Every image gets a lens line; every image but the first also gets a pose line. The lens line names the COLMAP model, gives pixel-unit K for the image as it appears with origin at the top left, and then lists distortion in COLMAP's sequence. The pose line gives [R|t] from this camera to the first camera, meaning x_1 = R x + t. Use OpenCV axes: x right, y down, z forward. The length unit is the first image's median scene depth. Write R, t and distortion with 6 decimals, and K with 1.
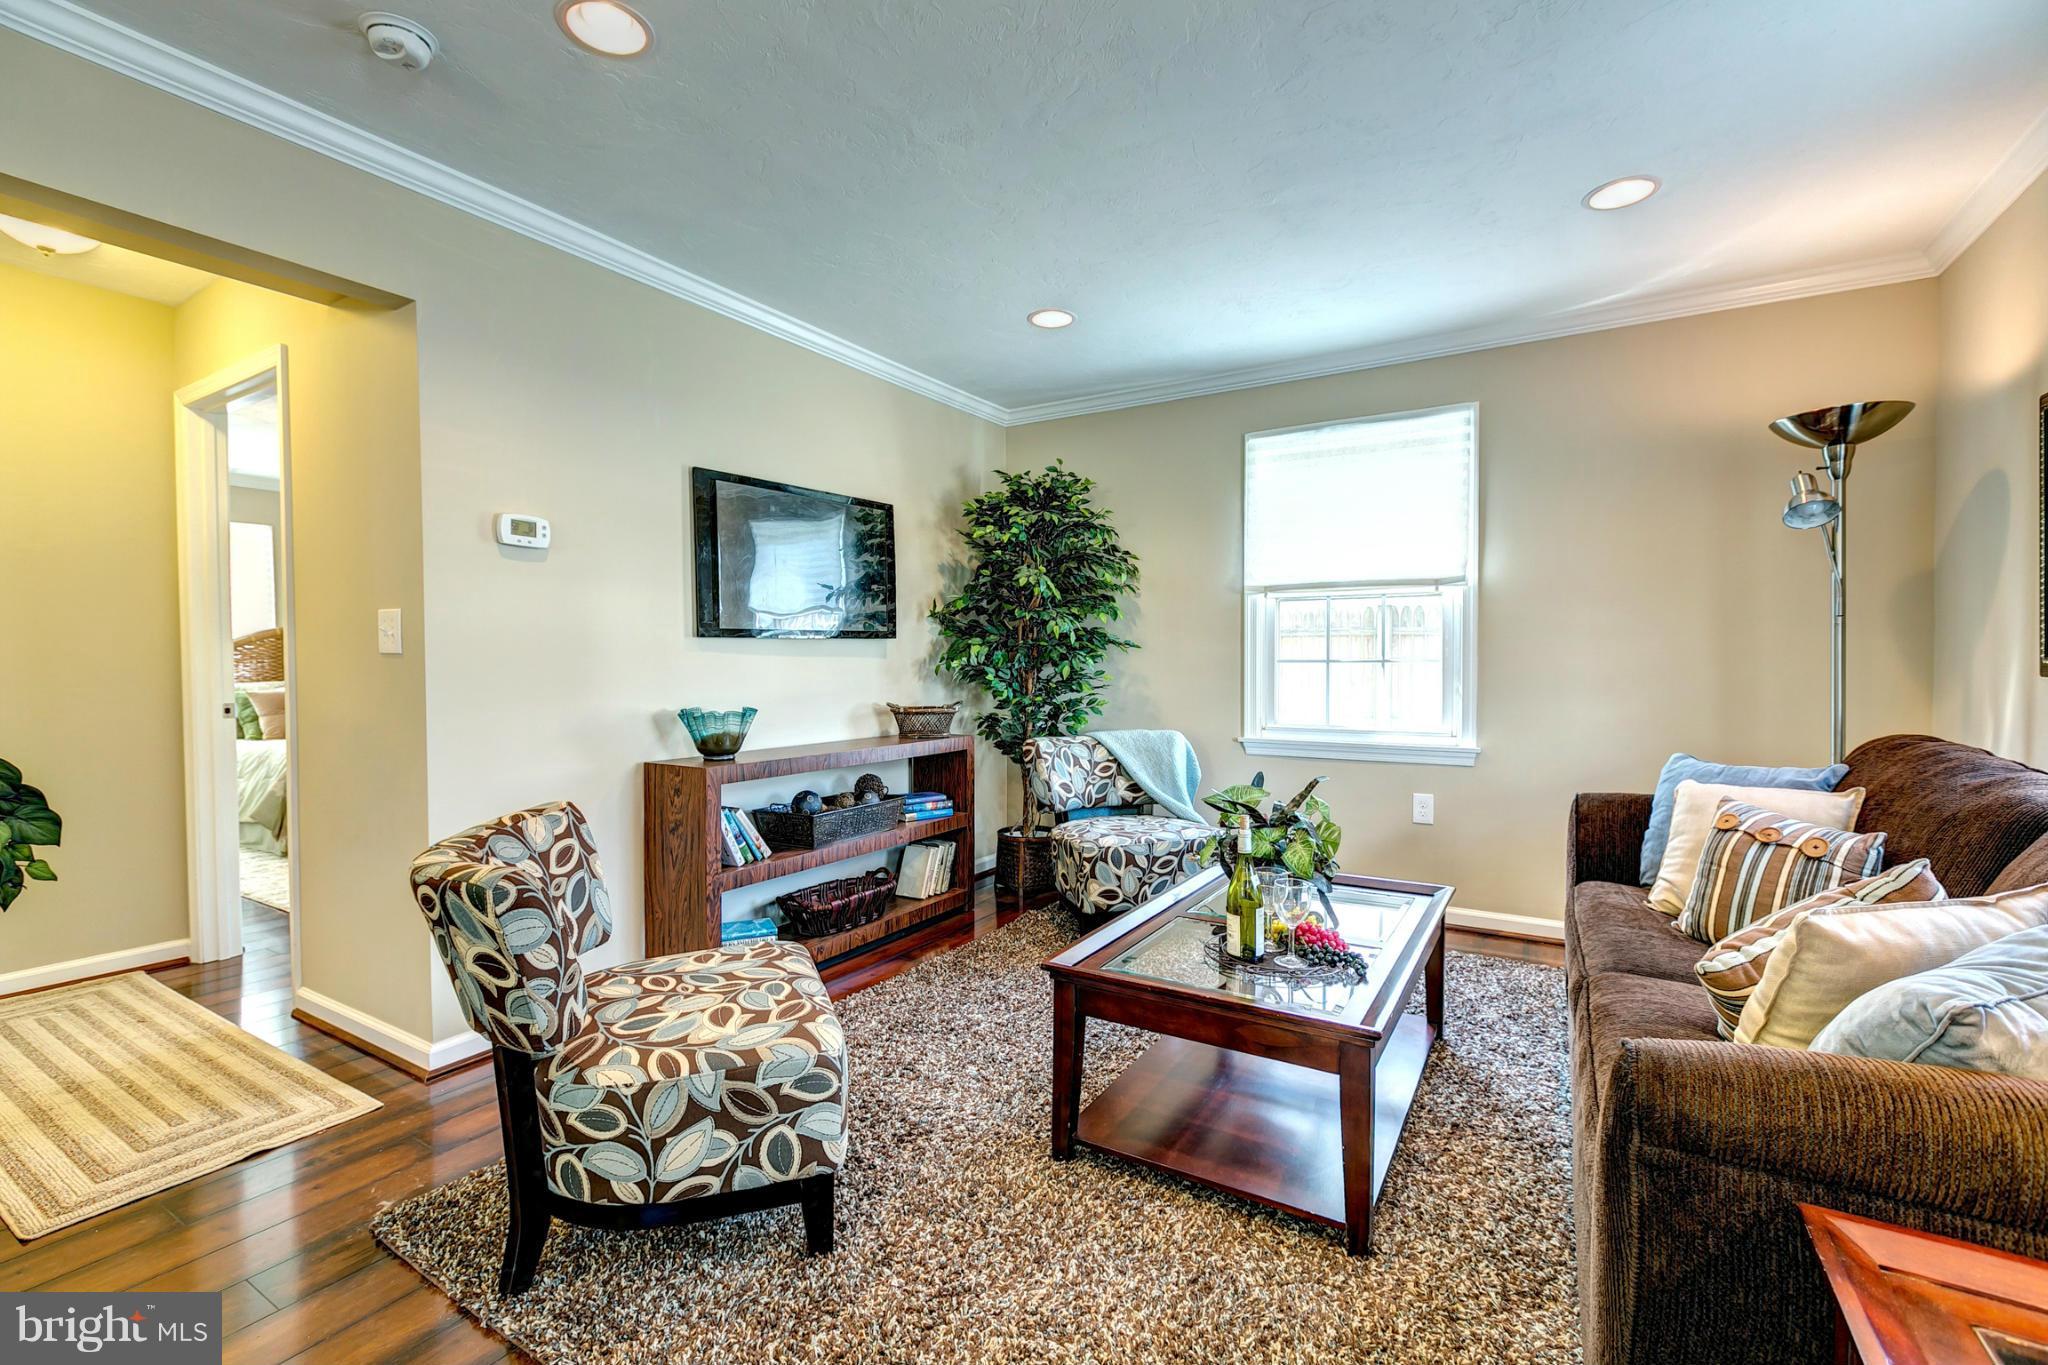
lens RADIAL K [[892.4, 0, 1024.0], [0, 892.4, 682.5], [0, 0, 1]] dist [-0.000129, 0.000647]
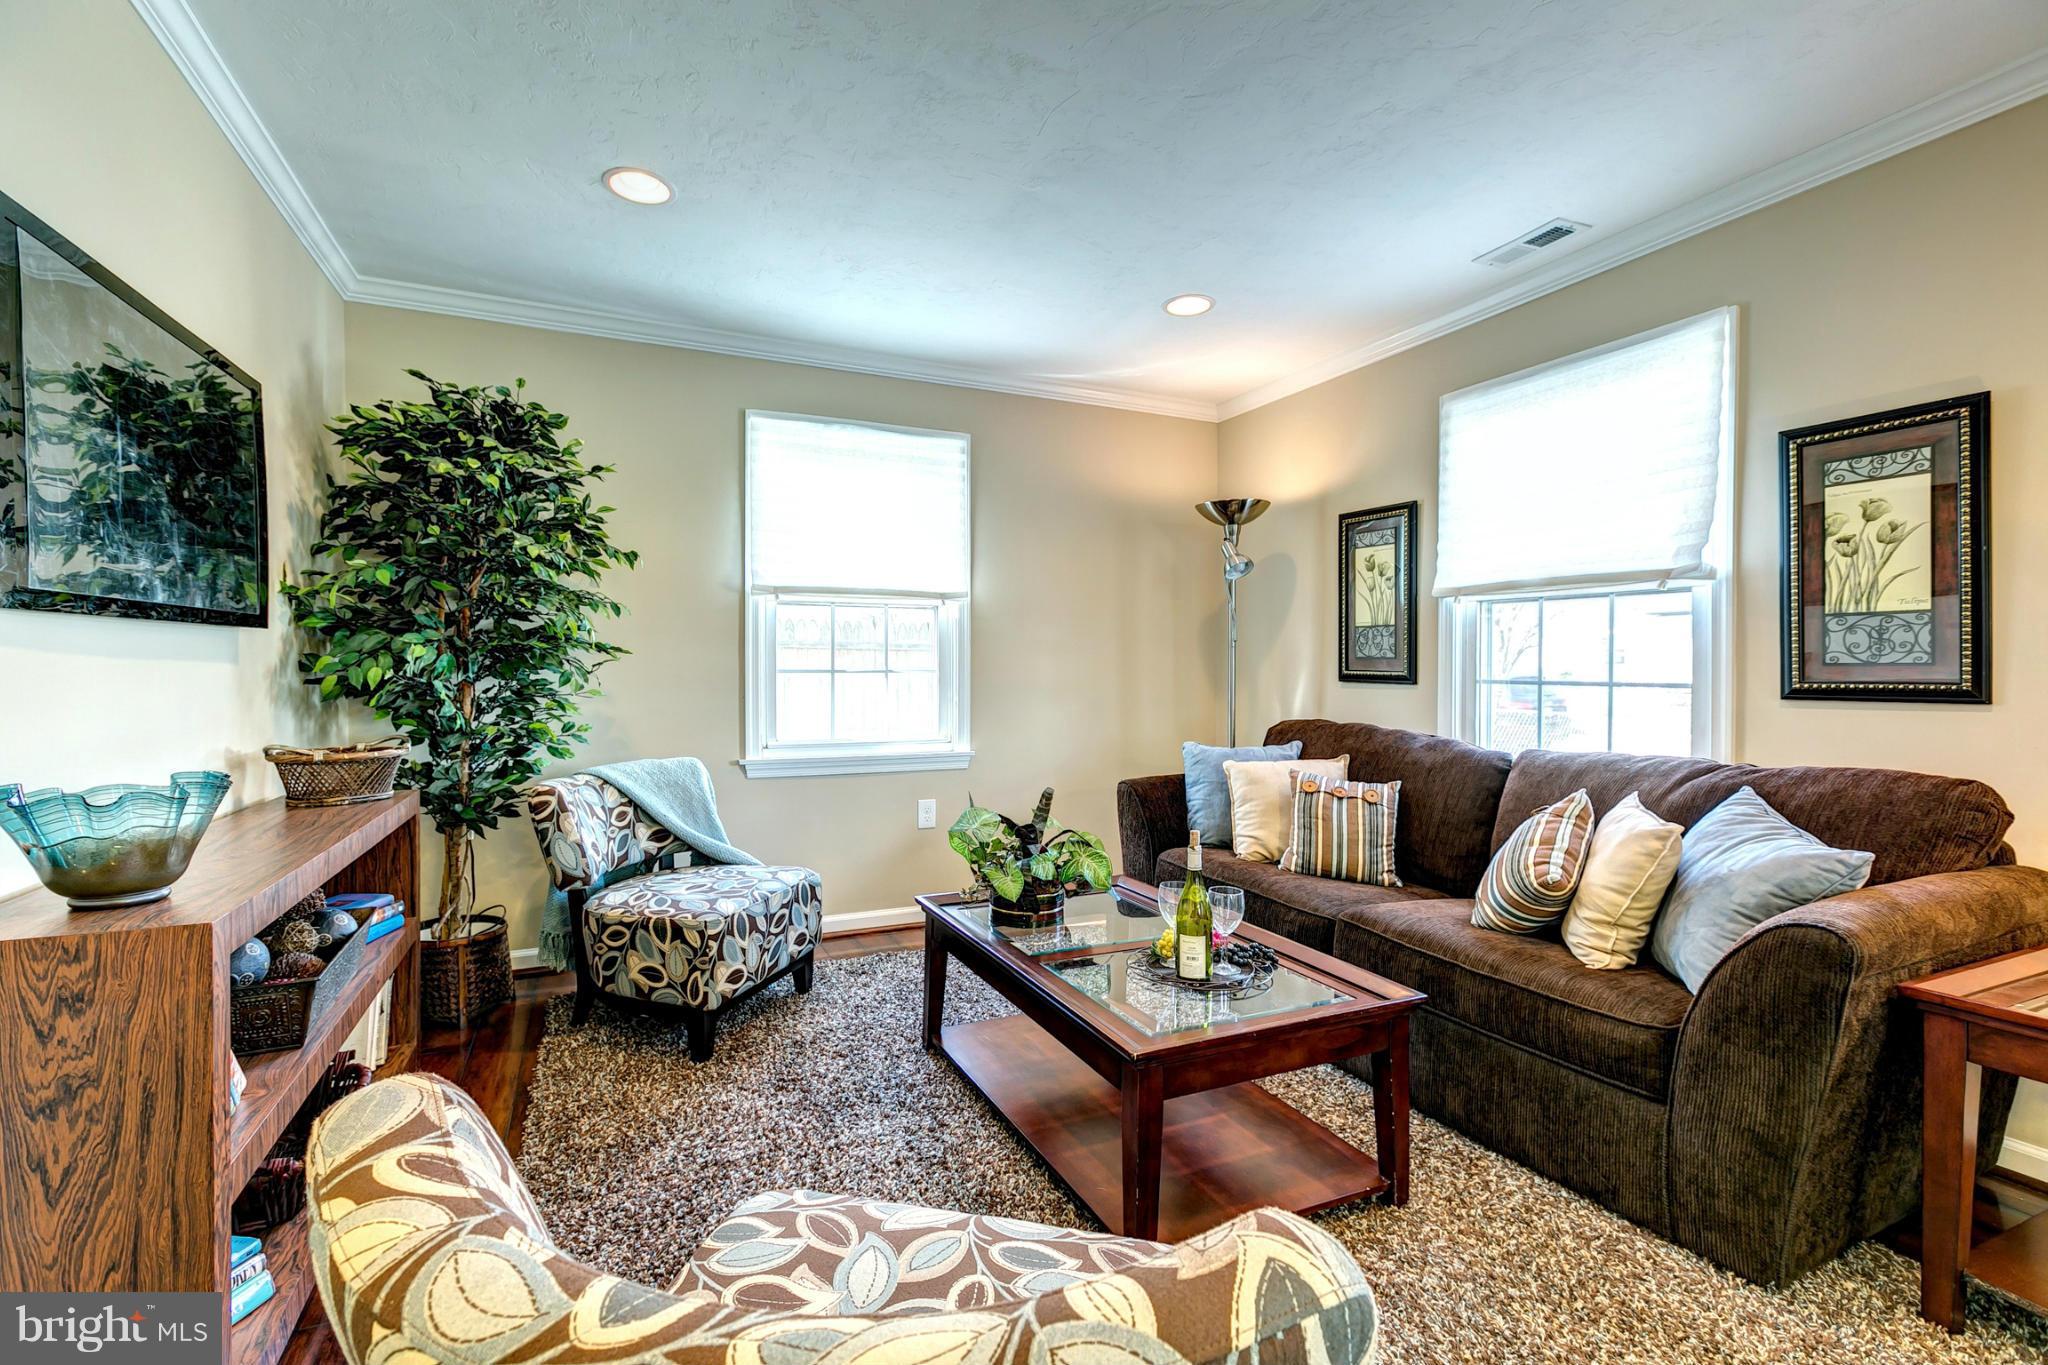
lens RADIAL K [[892.4, 0, 1024.0], [0, 892.4, 682.5], [0, 0, 1]] dist [-0.000129, 0.000647]
pose [[0.571256, -0.007978, 0.820733, -0.329059], [0.017737, 0.999839, -0.002627, -0.006063], [-0.820580, 0.016058, 0.571305, 0.304332]]
